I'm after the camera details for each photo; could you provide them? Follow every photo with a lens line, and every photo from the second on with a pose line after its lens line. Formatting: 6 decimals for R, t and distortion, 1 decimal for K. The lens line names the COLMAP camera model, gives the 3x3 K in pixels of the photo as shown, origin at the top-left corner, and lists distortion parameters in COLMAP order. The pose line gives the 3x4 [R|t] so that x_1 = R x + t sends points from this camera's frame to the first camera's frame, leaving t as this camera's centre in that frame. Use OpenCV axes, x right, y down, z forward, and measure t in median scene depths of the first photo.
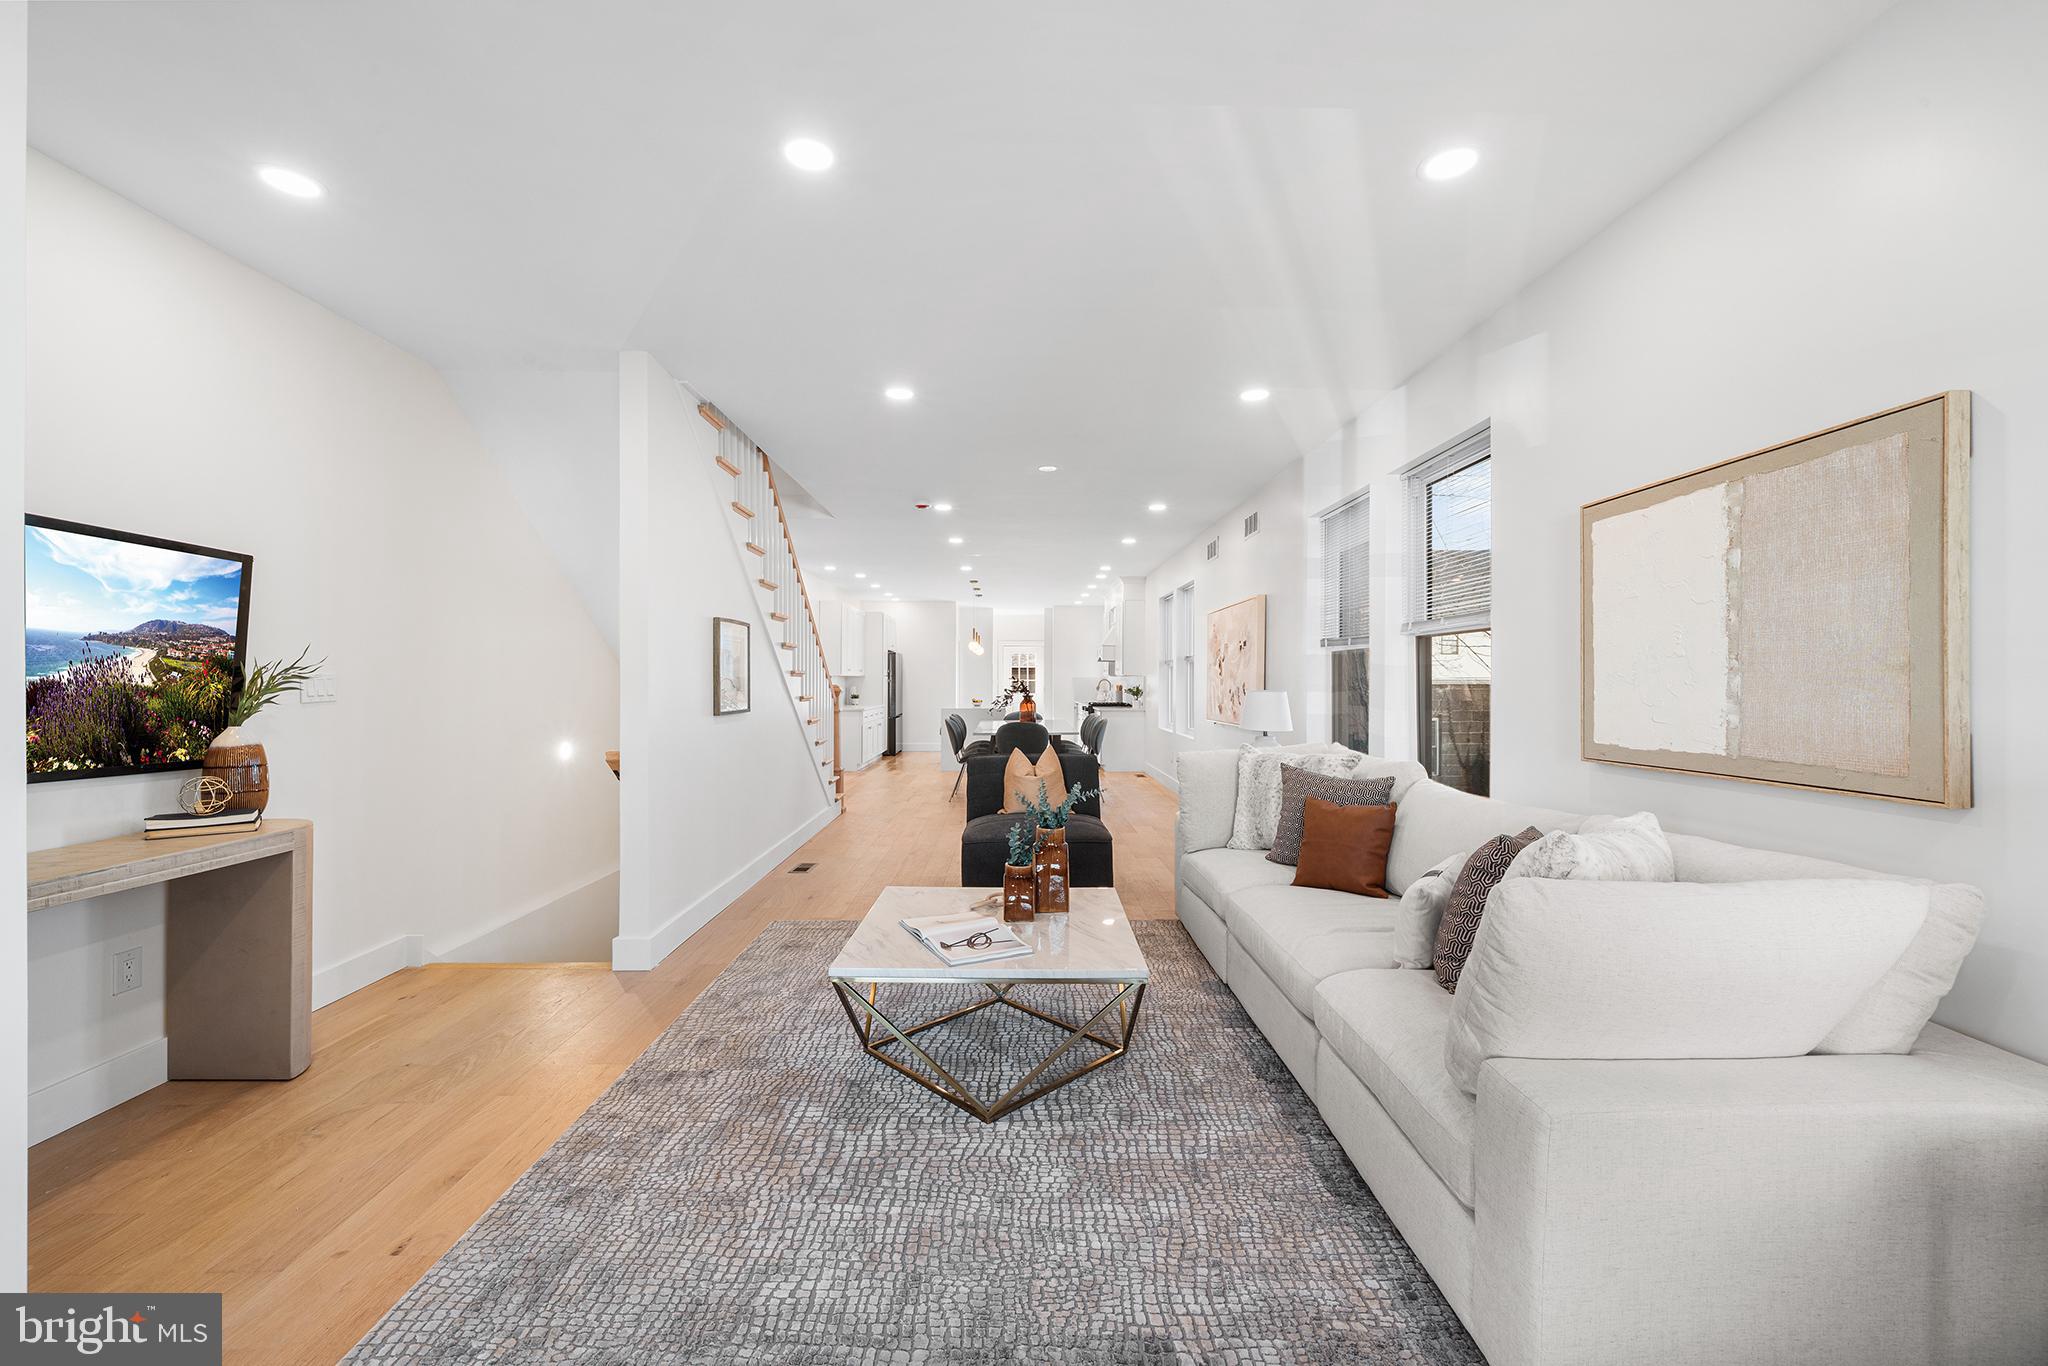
lens RADIAL K [[808.0, 0, 1024.0], [0, 808.0, 683.0], [0, 0, 1]] dist [-0.000858, -0.000355]
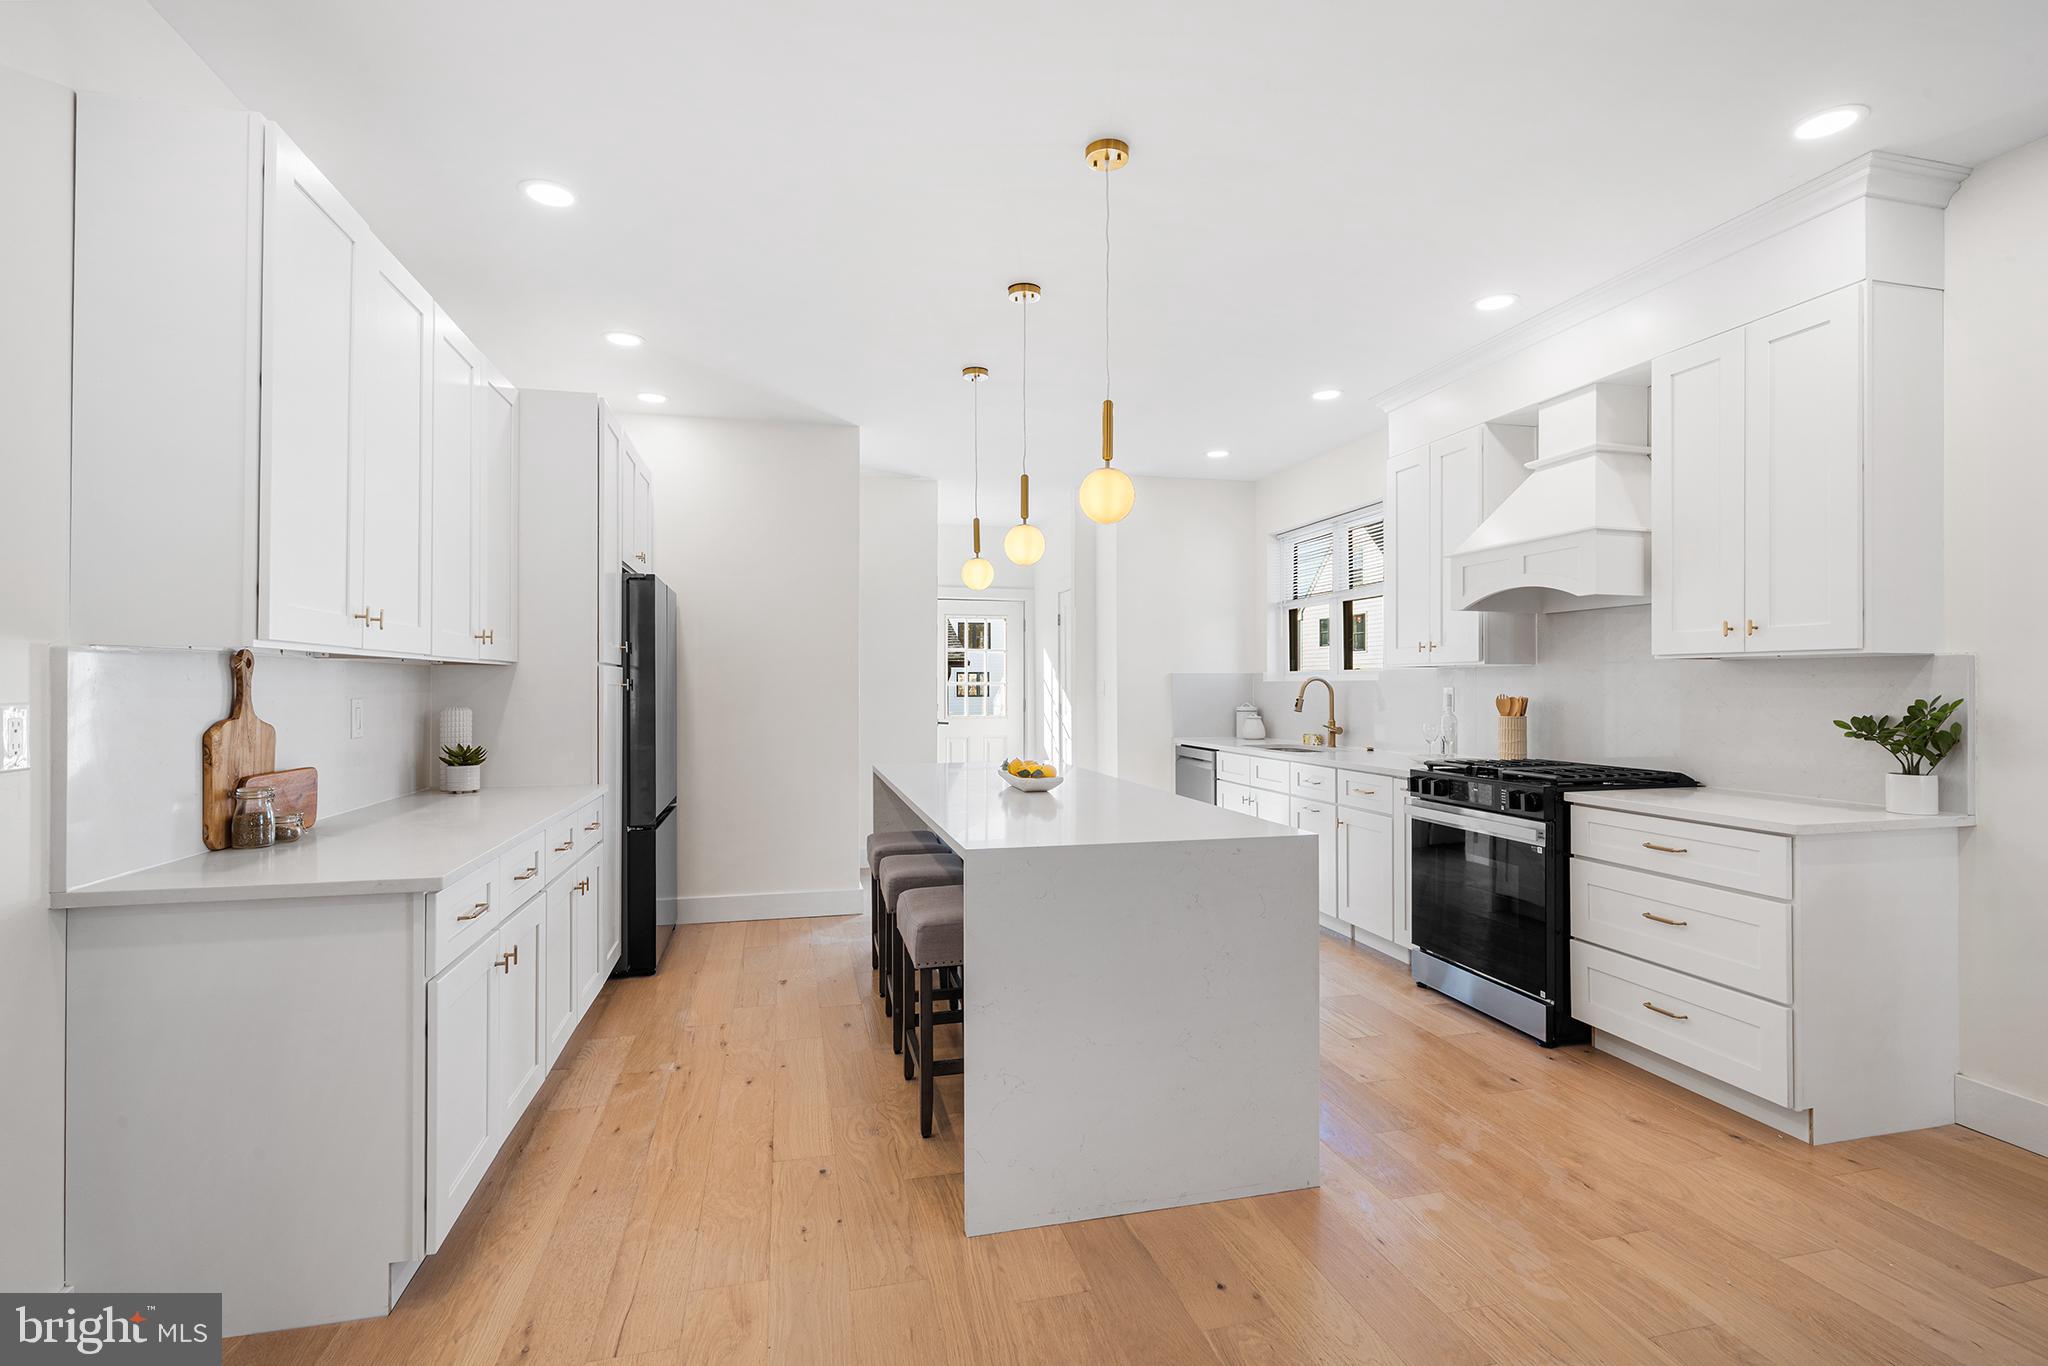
lens RADIAL K [[952.0, 0, 1024.0], [0, 952.0, 683.0], [0, 0, 1]] dist [0.001214, 0.000305]
pose [[0.974530, -0.003621, 0.224229, -0.115472], [0.004425, 0.999985, -0.003086, -0.001514], [-0.224215, 0.004000, 0.974531, 0.695207]]
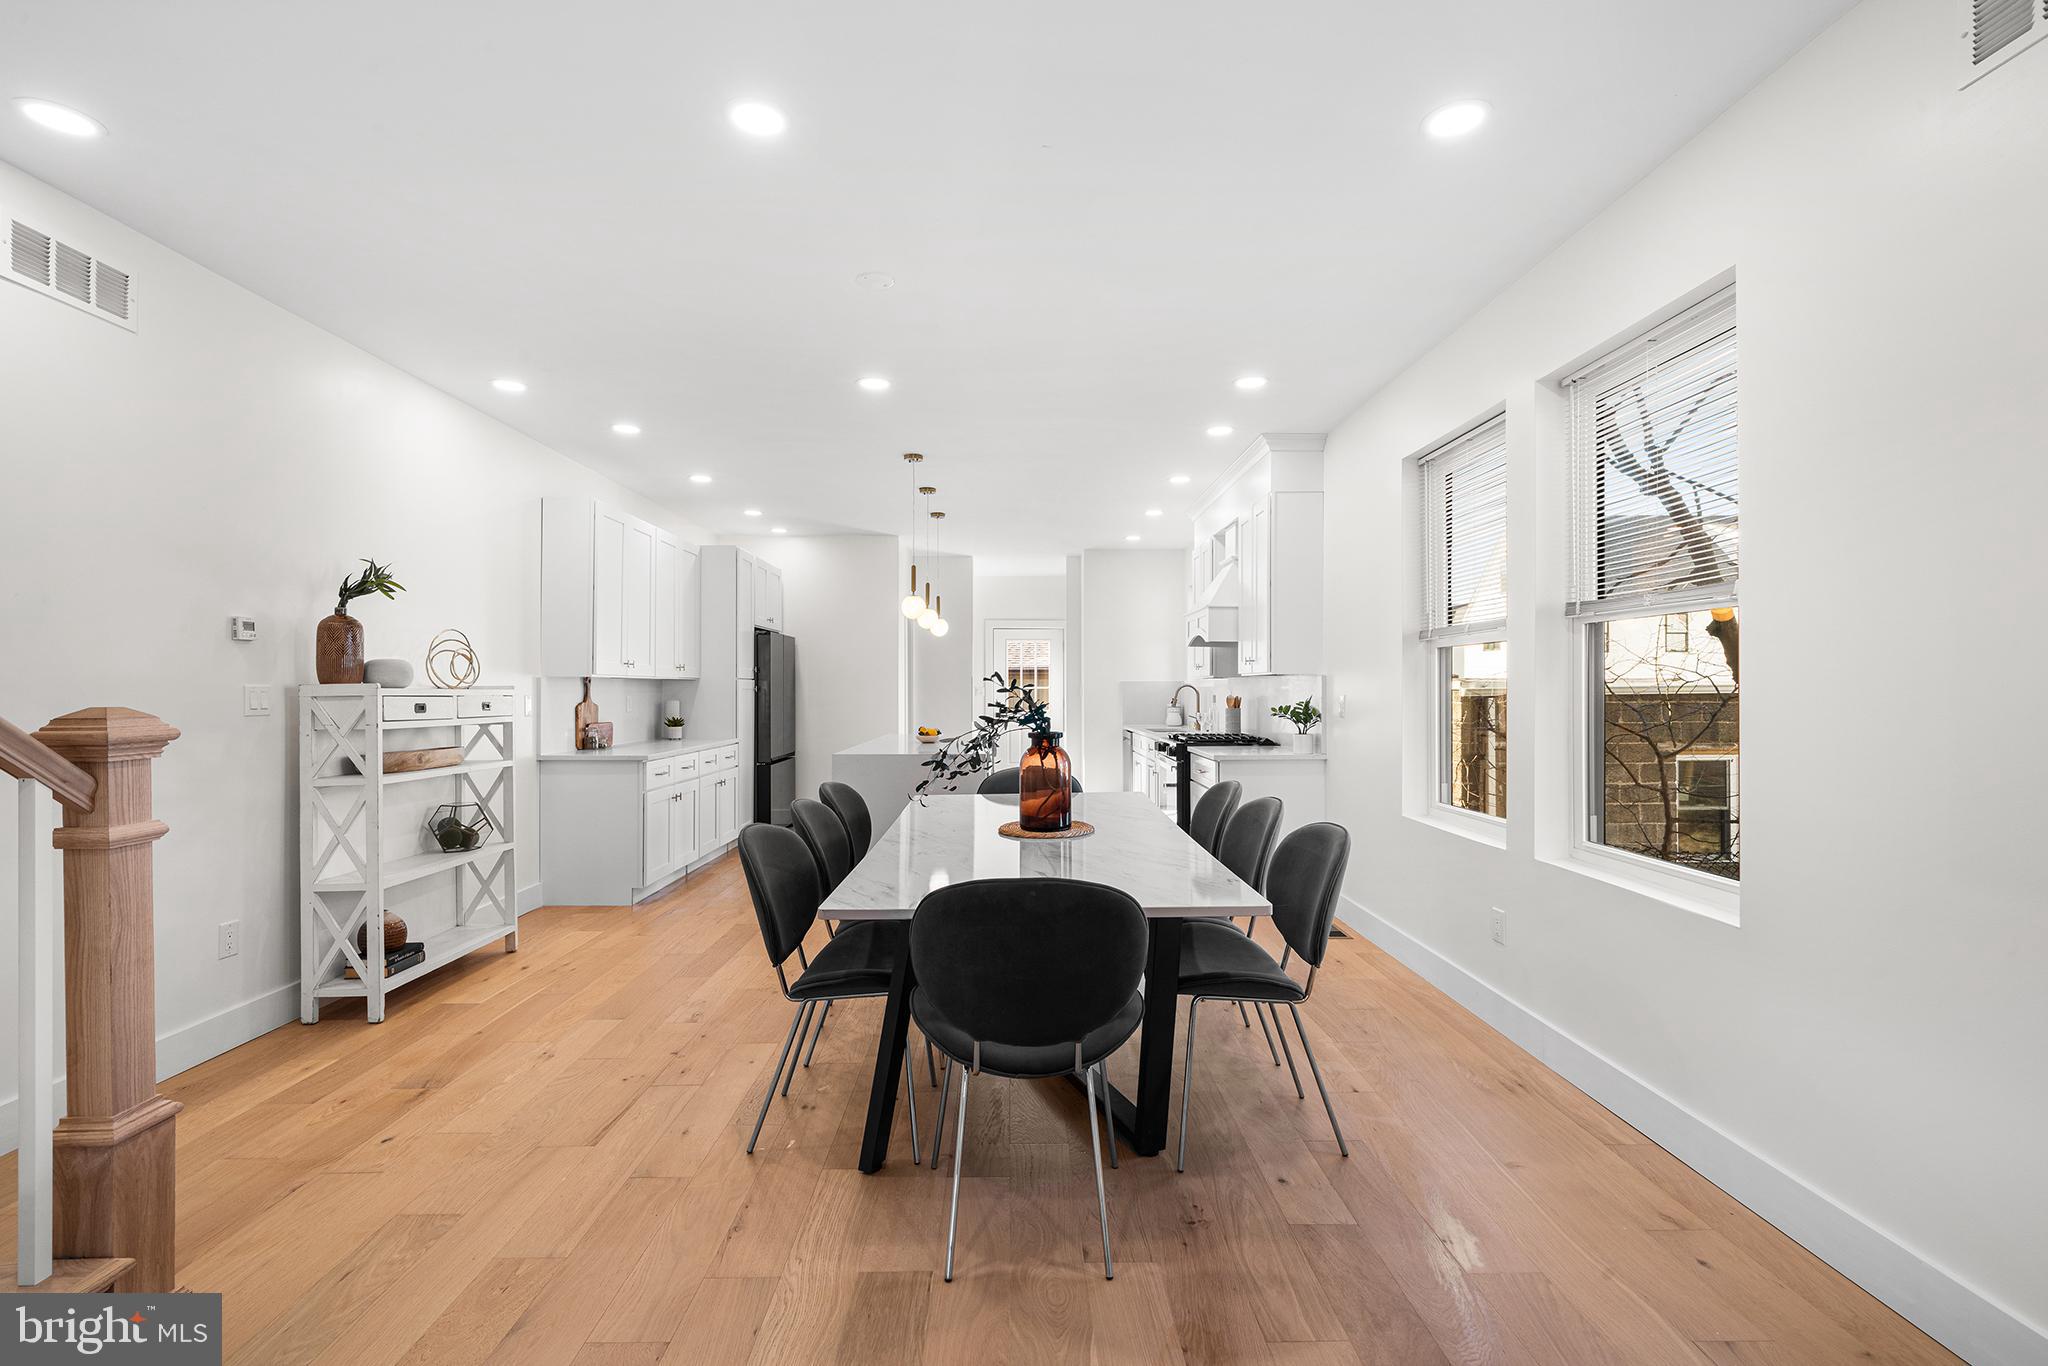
lens RADIAL K [[908.0, 0, 1024.0], [0, 908.0, 683.0], [0, 0, 1]] dist [-0.000377, -0.000018]
pose [[0.999993, -0.002893, -0.002343, -0.002455], [0.002877, 0.999973, -0.006816, -0.001862], [0.002362, 0.006809, 0.999974, 0.456108]]
